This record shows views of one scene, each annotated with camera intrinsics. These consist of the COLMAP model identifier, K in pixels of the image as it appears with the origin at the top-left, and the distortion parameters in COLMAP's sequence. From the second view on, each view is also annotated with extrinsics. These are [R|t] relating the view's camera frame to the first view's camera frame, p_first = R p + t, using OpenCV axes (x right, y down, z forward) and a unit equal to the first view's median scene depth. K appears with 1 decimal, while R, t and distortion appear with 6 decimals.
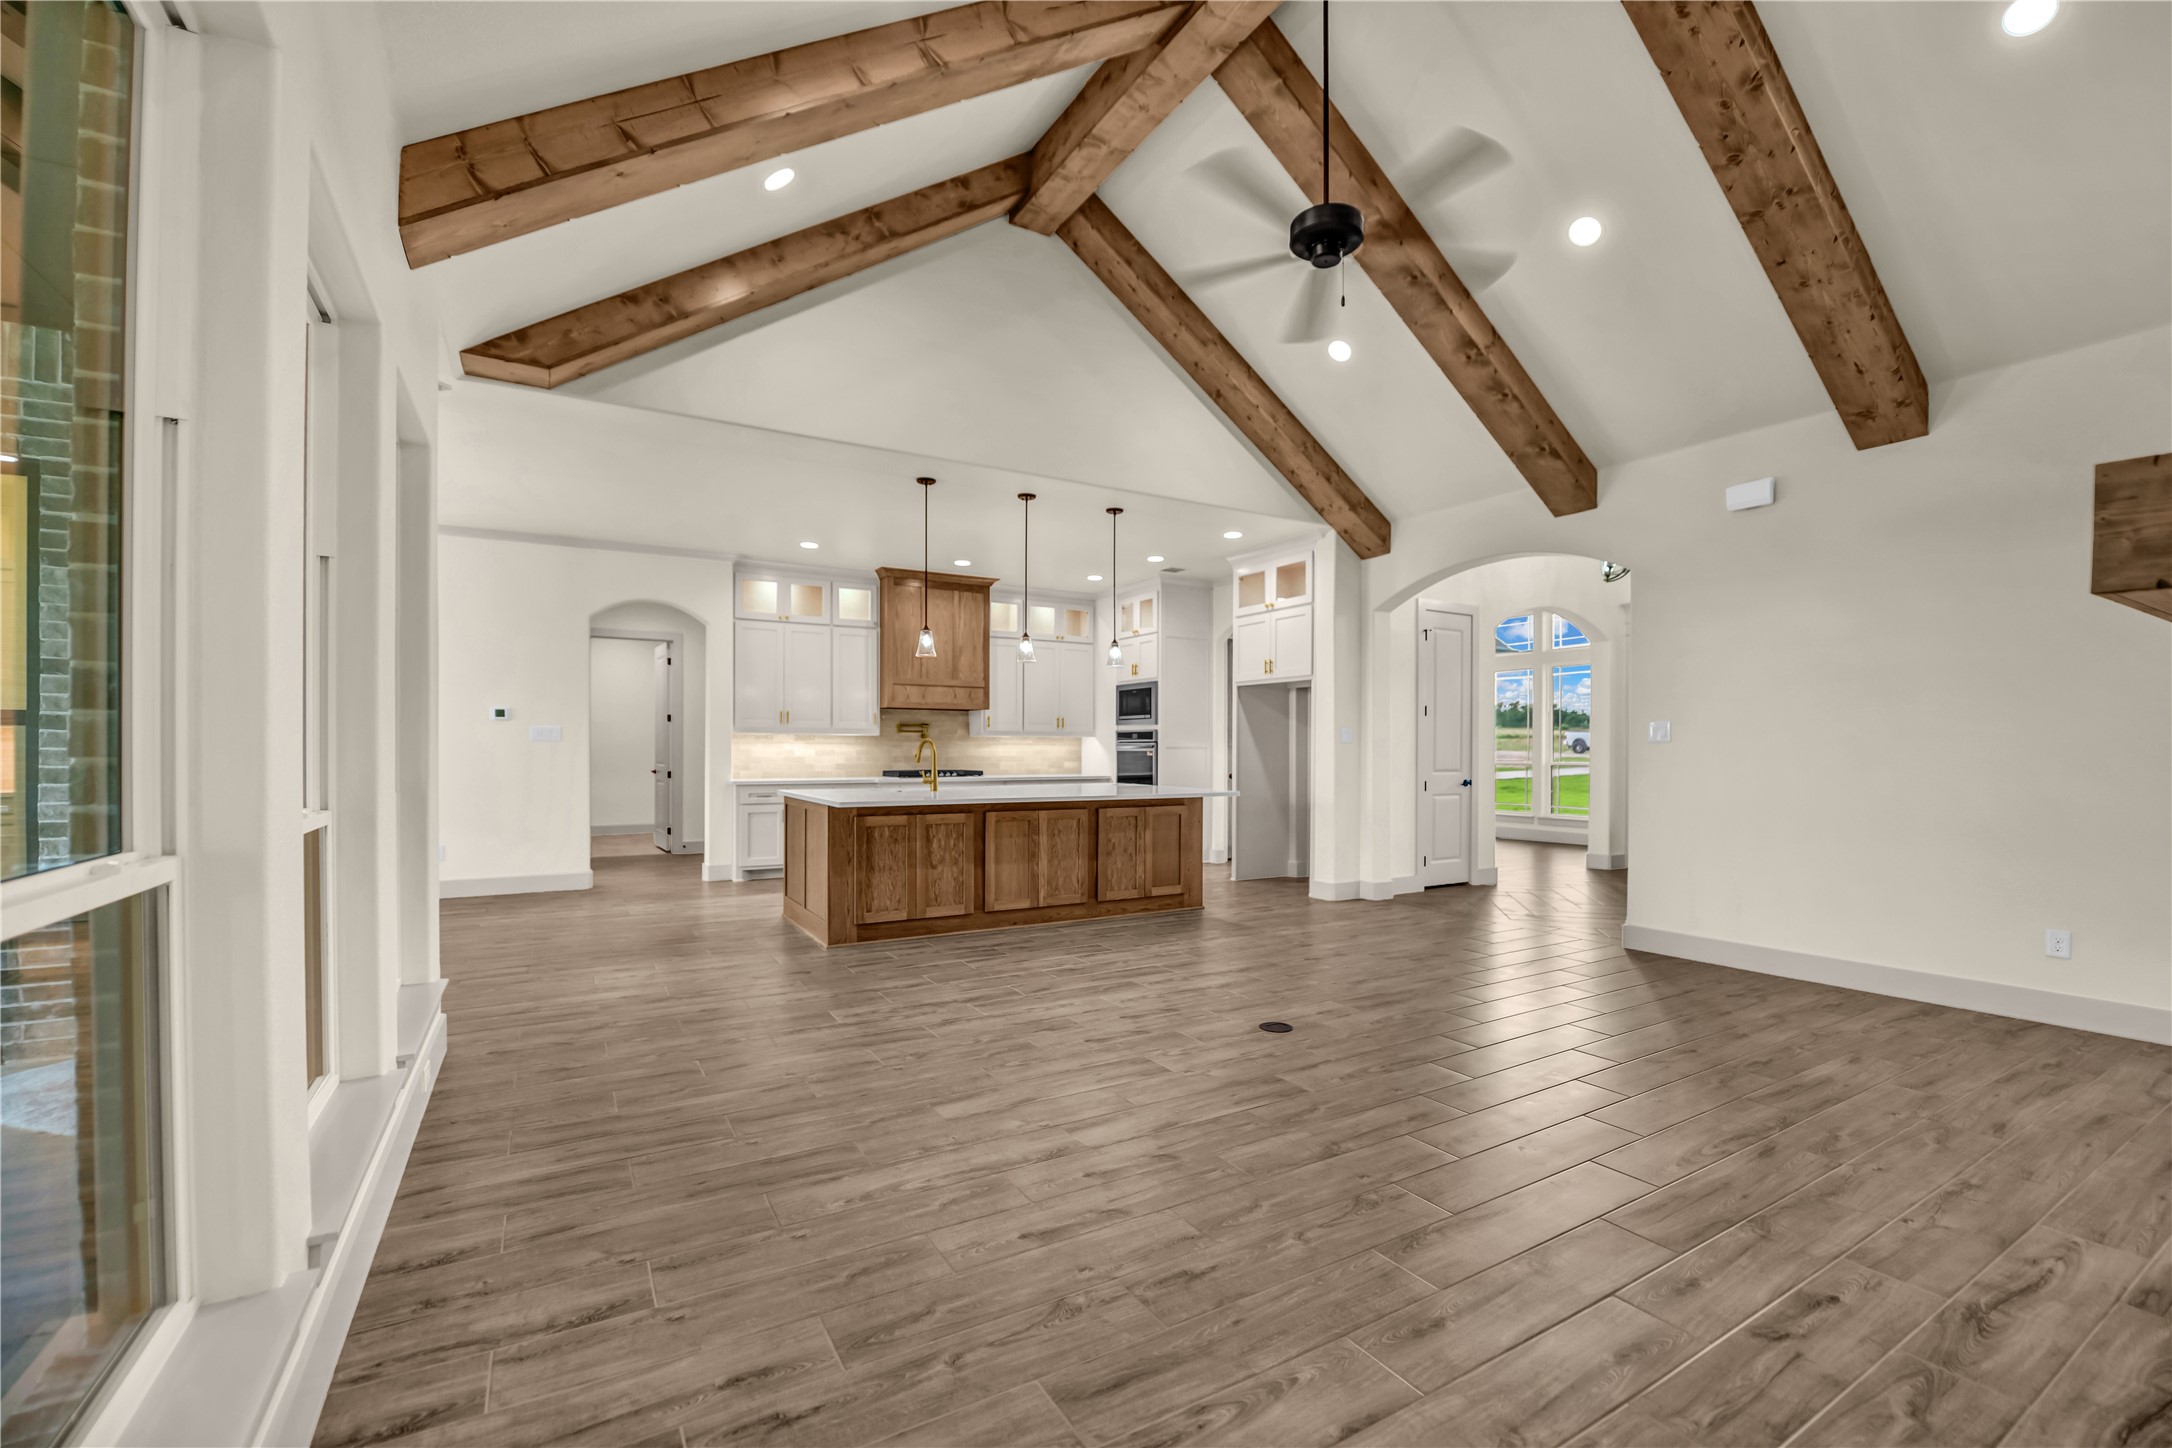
lens RADIAL K [[905.7, 0, 1099.8], [0, 905.7, 747.3], [0, 0, 1]] dist [-0.011433, -0.000354]
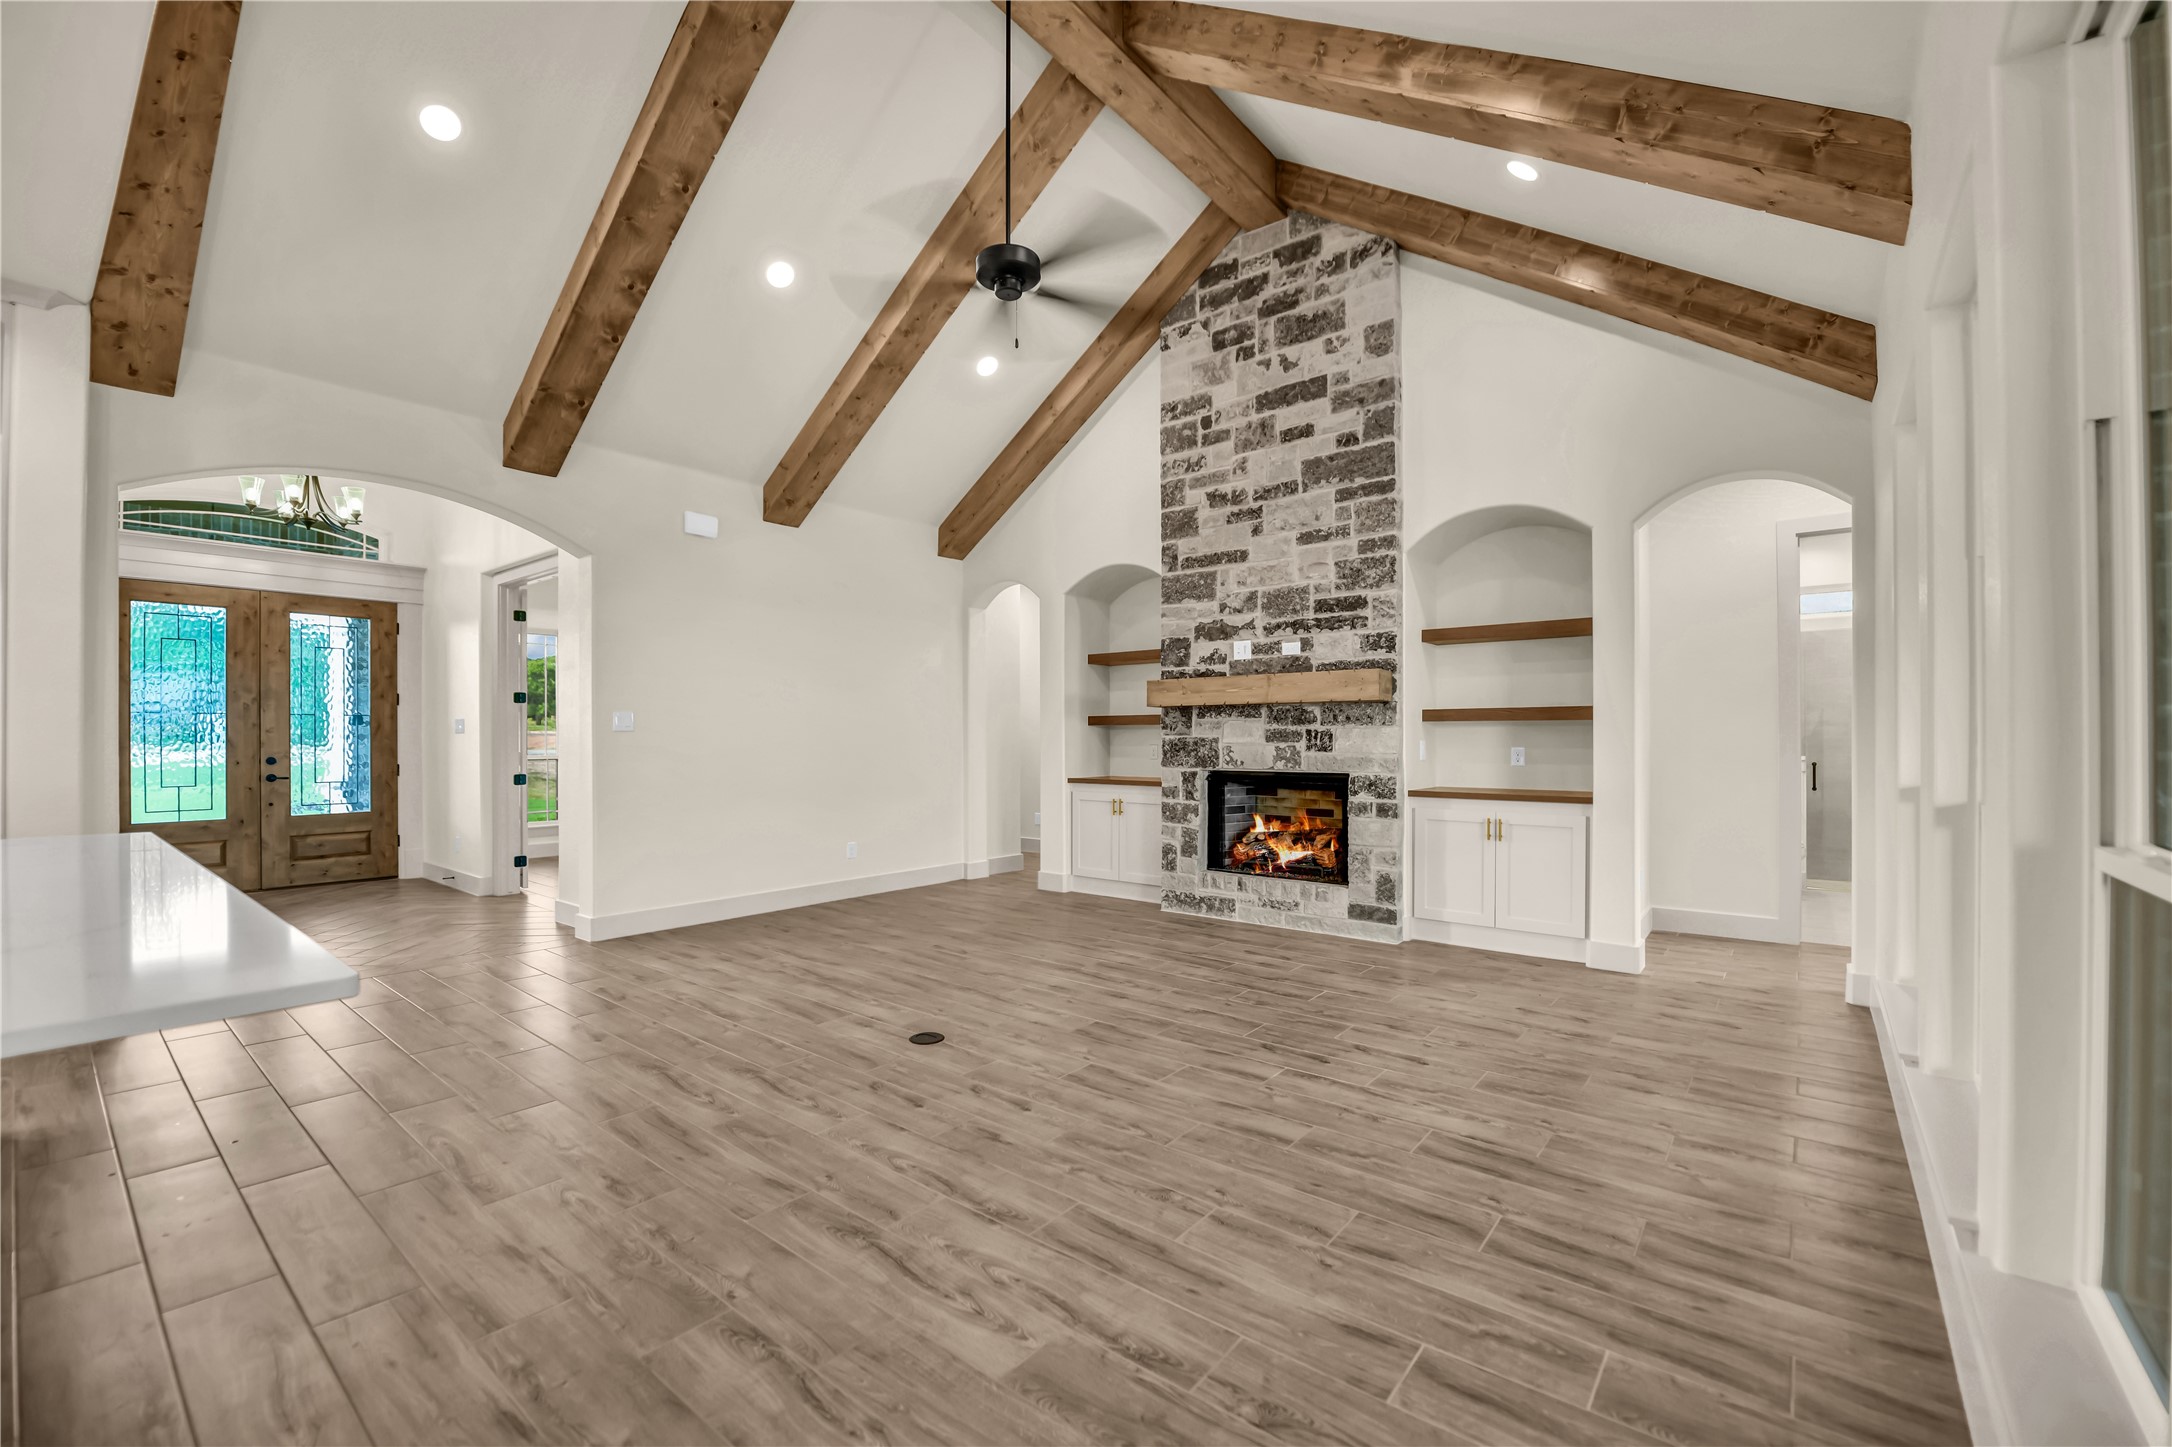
lens RADIAL K [[905.7, 0, 1099.8], [0, 905.7, 746.8], [0, 0, 1]] dist [-0.011433, -0.000354]
pose [[-0.356798, -0.013417, 0.934085, -0.748155], [-0.002527, 0.999907, 0.013397, -0.005386], [-0.934178, 0.002419, -0.356799, 1.180878]]
